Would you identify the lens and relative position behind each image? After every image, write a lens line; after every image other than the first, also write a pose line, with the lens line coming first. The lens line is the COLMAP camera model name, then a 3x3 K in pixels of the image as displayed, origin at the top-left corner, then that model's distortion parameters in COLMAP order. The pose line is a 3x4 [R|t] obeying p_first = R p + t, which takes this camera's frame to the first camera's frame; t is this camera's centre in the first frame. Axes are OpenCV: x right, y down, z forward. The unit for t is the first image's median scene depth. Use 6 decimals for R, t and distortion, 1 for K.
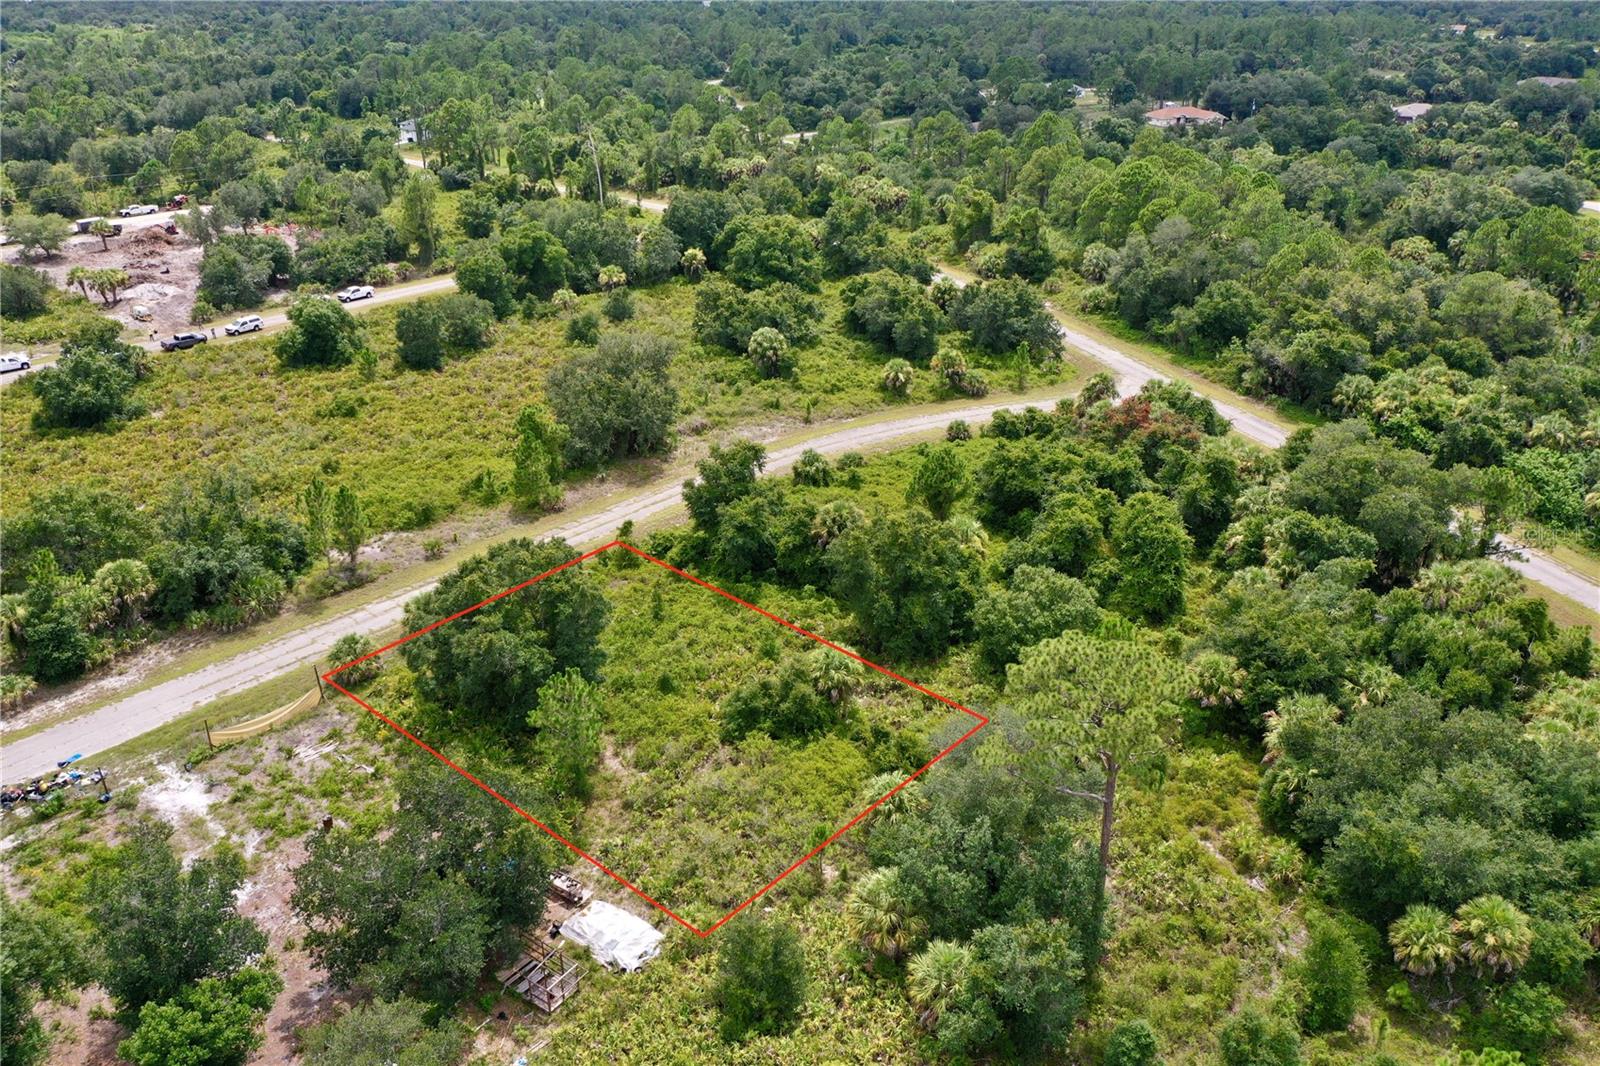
lens RADIAL K [[1264.1, 0, 802.5], [0, 1264.1, 529.0], [0, 0, 1]] dist [-0.002731, 0.001353]
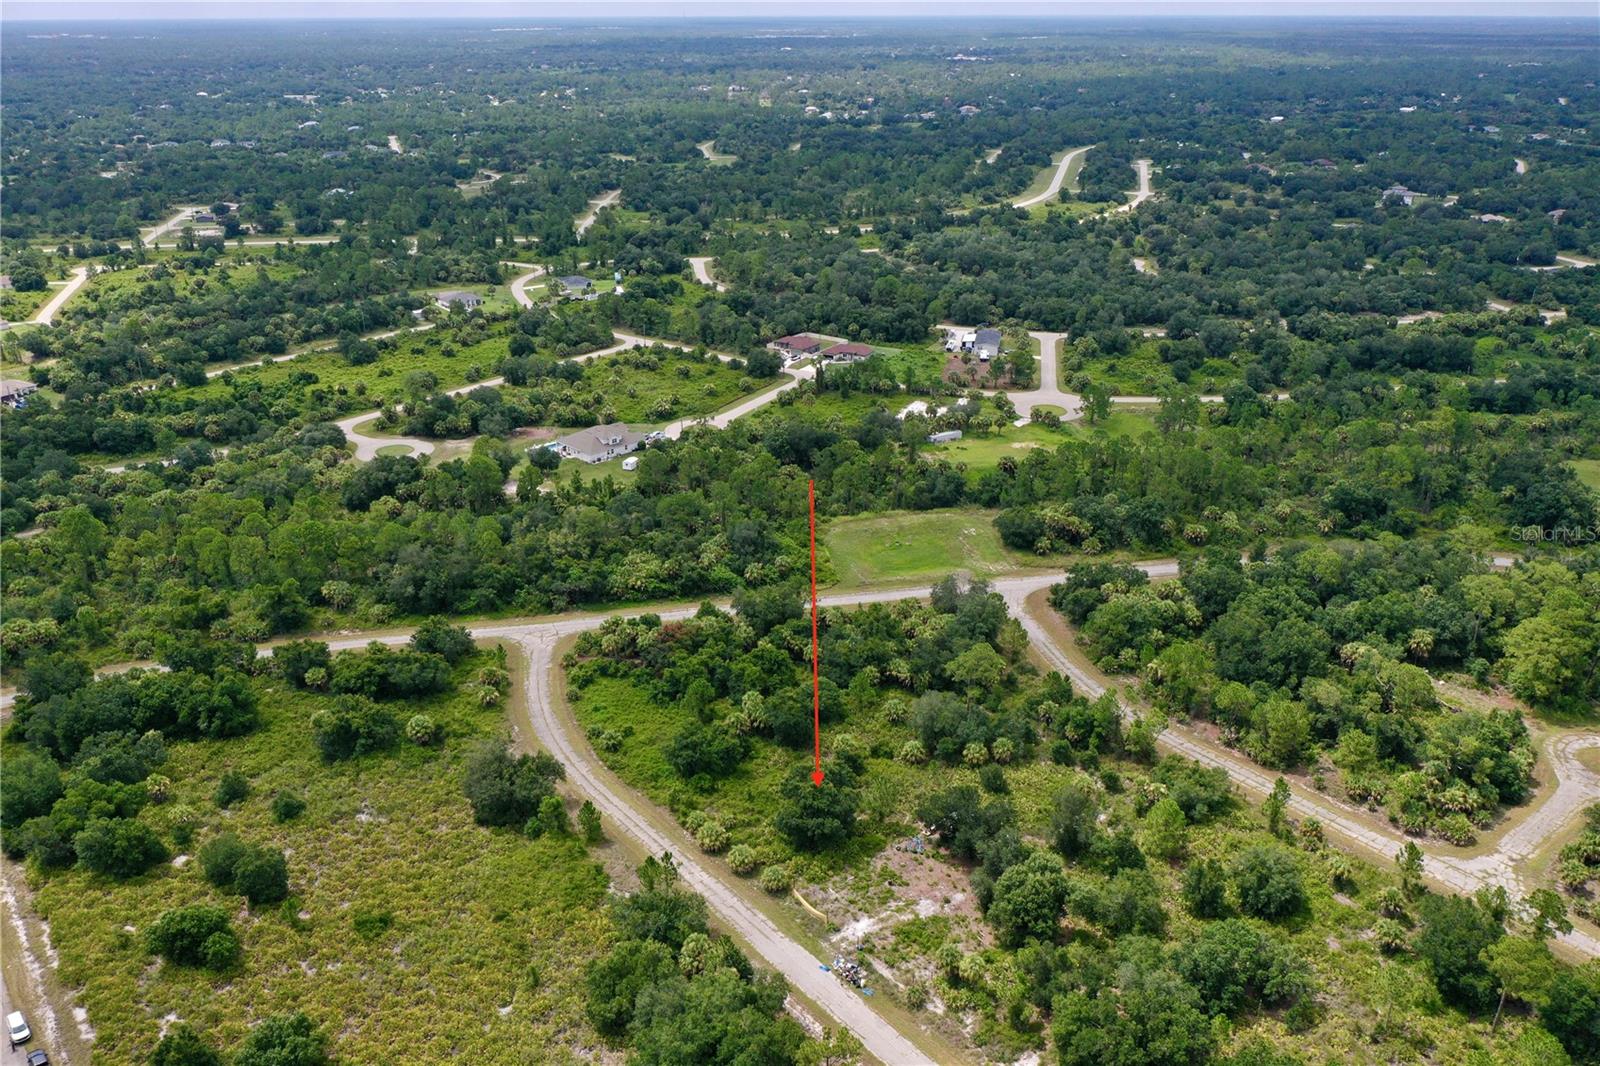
lens RADIAL K [[1264.1, 0, 803.1], [0, 1264.1, 532.5], [0, 0, 1]] dist [-0.002731, 0.001353]
pose [[0.171436, -0.383328, 0.907562, -1.527854], [0.420026, 0.861723, 0.284625, -0.730083], [-0.891172, 0.332405, 0.308739, 0.089099]]
